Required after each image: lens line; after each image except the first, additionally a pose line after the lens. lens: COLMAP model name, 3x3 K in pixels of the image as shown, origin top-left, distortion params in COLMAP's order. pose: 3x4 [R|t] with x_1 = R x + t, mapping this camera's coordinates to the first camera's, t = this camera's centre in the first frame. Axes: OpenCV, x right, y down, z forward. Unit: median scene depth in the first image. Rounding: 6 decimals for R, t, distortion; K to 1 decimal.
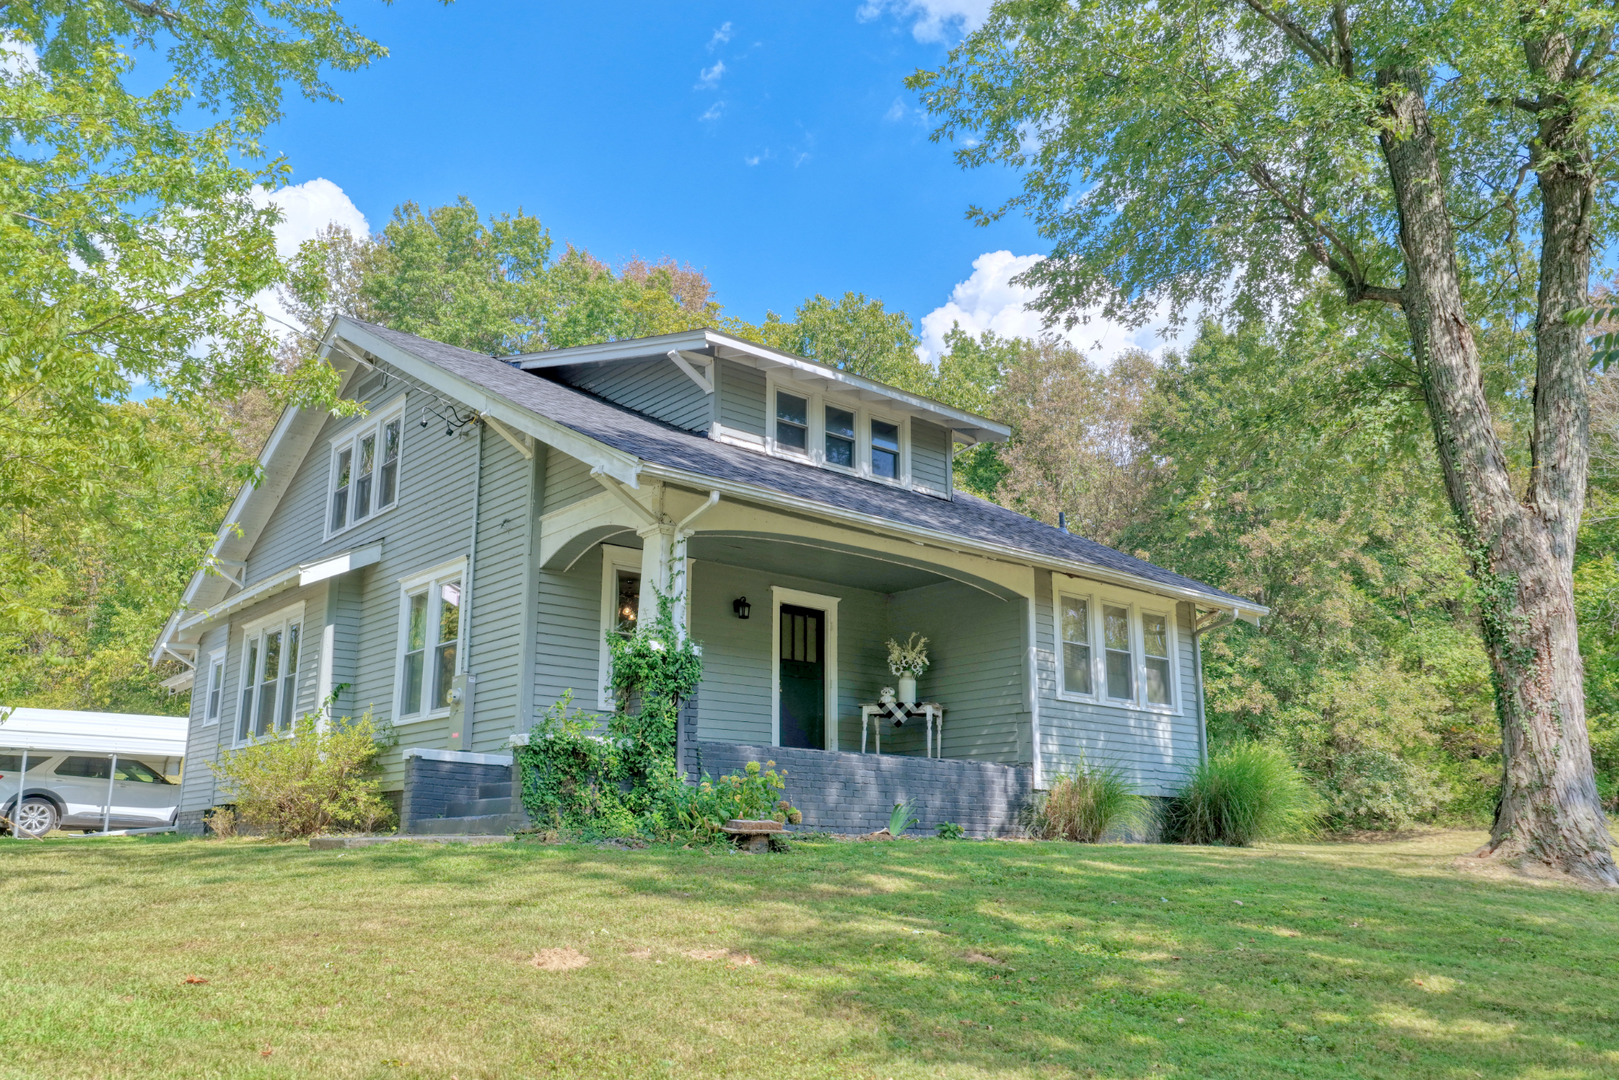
lens RADIAL K [[1357.1, 0, 823.9], [0, 1357.1, 537.9], [0, 0, 1]] dist [0.010918, -0.011158]
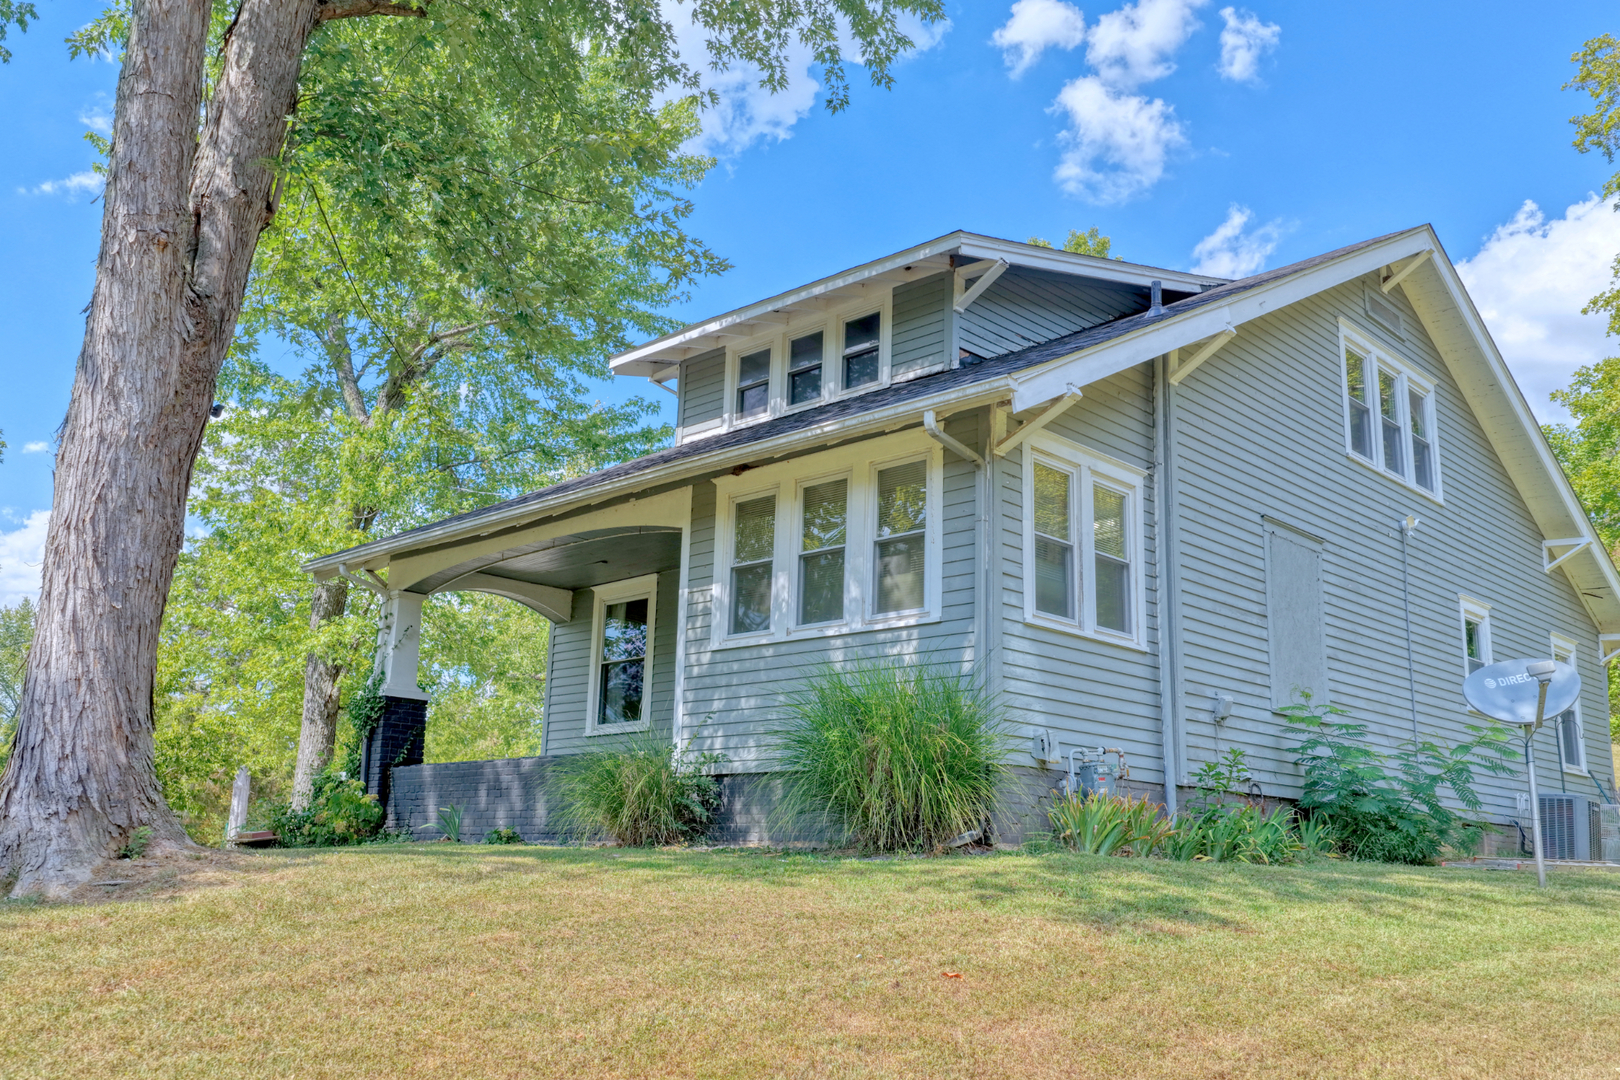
lens RADIAL K [[1357.9, 0, 821.0], [0, 1357.9, 534.5], [0, 0, 1]] dist [0.010918, -0.011158]
pose [[0.101100, -0.229252, -0.968103, 0.851699], [0.220328, 0.954085, -0.202923, 0.208991], [0.970172, -0.192785, 0.146969, 0.908727]]
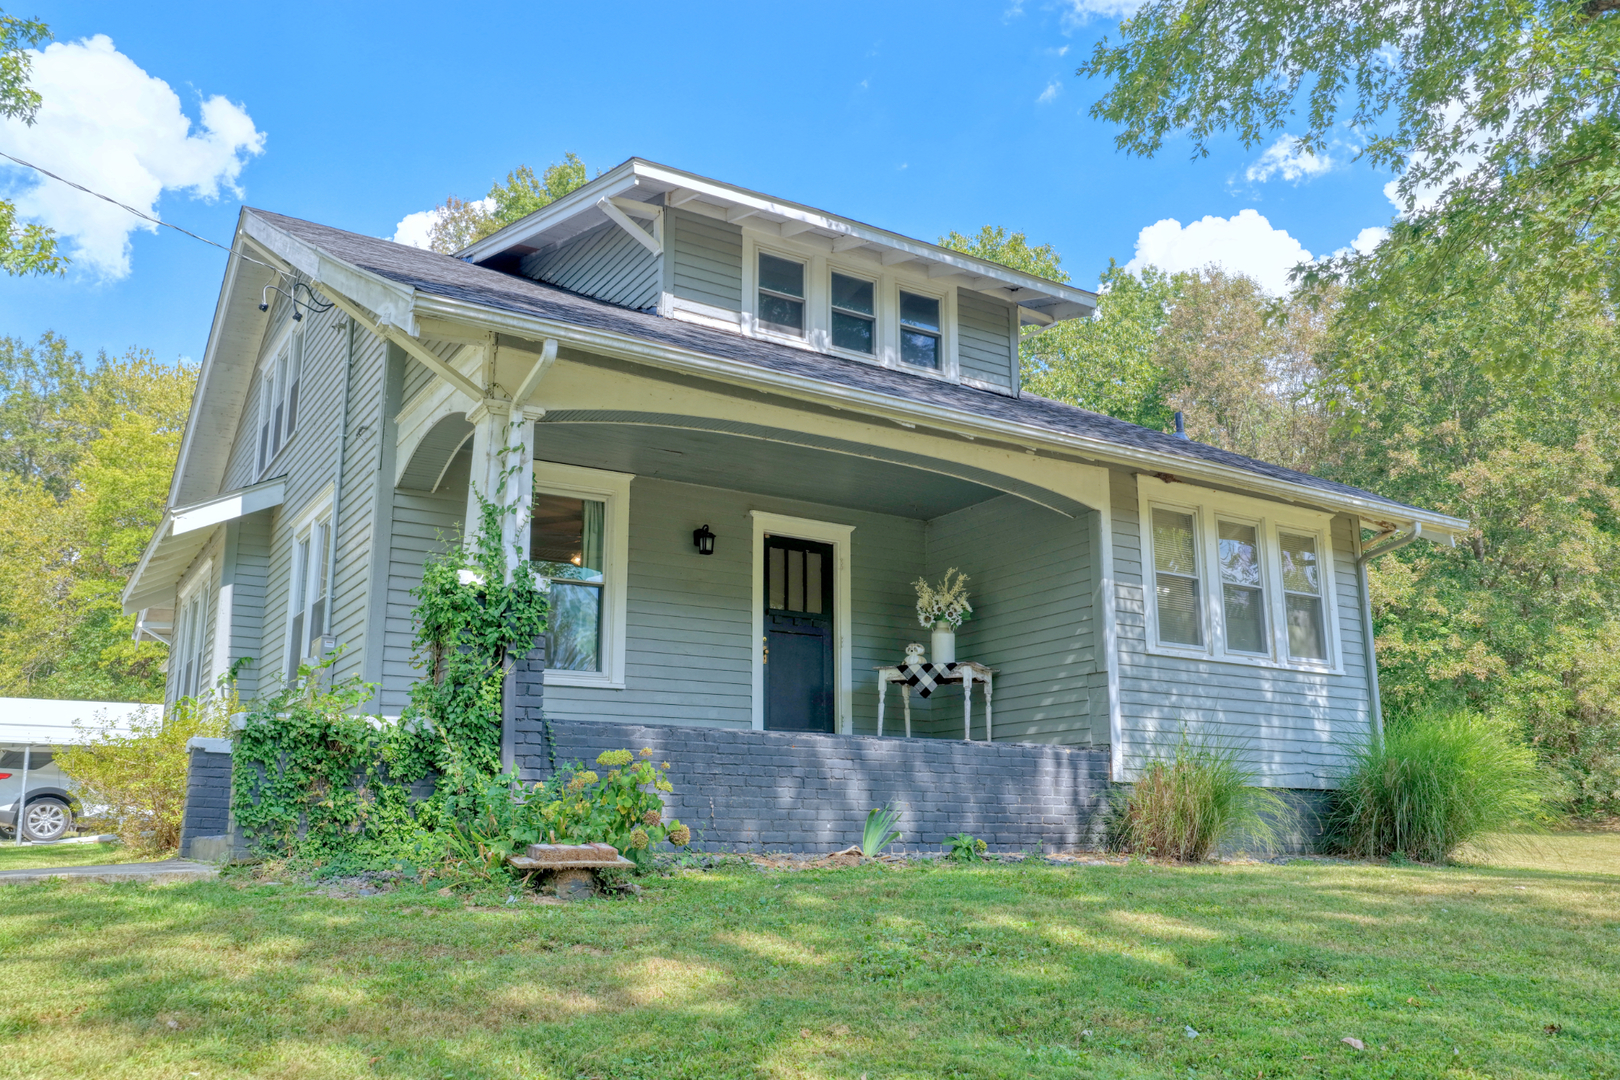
lens RADIAL K [[1357.9, 0, 812.9], [0, 1357.9, 533.2], [0, 0, 1]] dist [0.010918, -0.011158]
pose [[0.988011, -0.038072, -0.149616, 0.102448], [0.039324, 0.999212, 0.005418, 0.043884], [0.149292, -0.011237, 0.988729, 0.266075]]
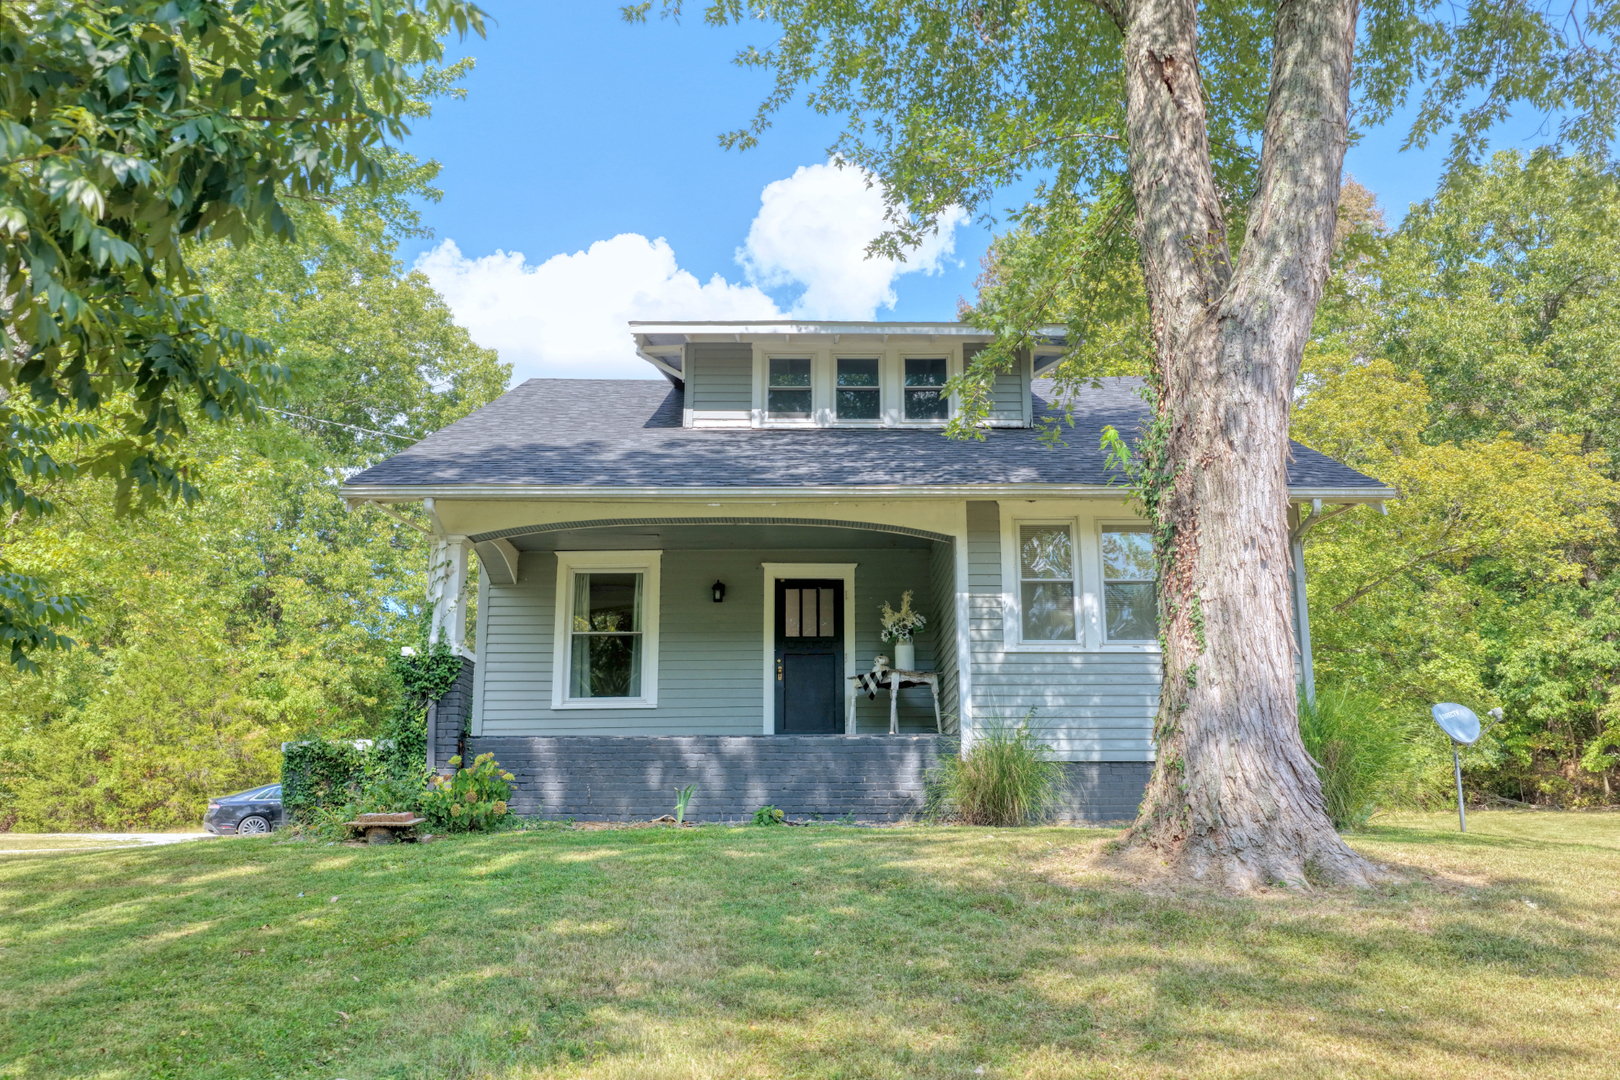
lens RADIAL K [[1357.9, 0, 795.4], [0, 1357.9, 532.0], [0, 0, 1]] dist [0.010918, -0.011158]
pose [[0.755326, -0.156535, -0.636380, 0.579073], [0.160138, 0.985703, -0.052390, 0.066123], [0.635482, -0.062337, 0.769595, 0.270695]]
